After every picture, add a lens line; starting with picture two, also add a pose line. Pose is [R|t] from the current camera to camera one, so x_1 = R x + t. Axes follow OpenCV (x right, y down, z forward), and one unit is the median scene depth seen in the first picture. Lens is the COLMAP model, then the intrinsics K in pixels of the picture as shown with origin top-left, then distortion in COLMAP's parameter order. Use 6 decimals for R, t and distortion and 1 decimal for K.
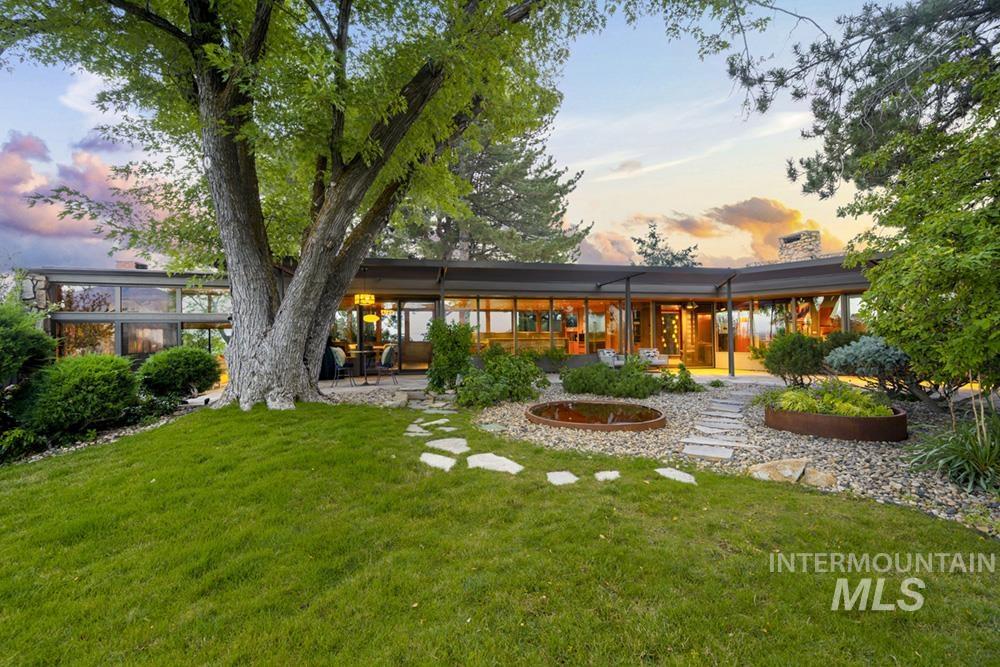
lens RADIAL K [[431.9, 0, 503.2], [0, 431.9, 327.8], [0, 0, 1]] dist [0.001411, 0.000125]
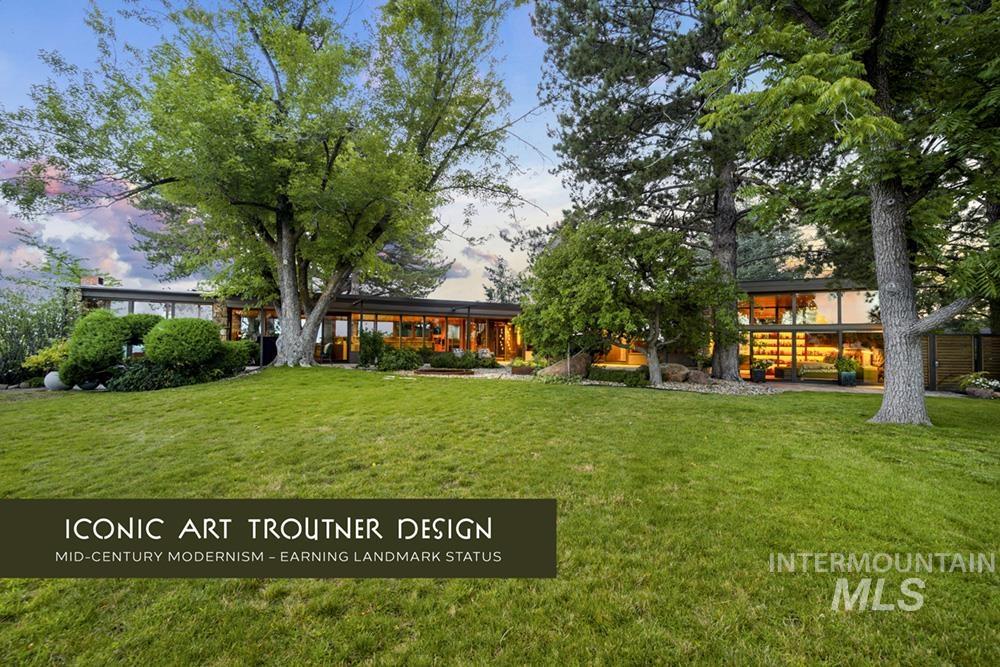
lens RADIAL K [[431.9, 0, 503.9], [0, 431.9, 329.9], [0, 0, 1]] dist [0.001411, 0.000125]
pose [[0.953103, 0.025685, 0.301553, -0.078321], [-0.022050, 0.999637, -0.015454, 0.001874], [-0.301841, 0.008080, 0.953324, -0.537554]]
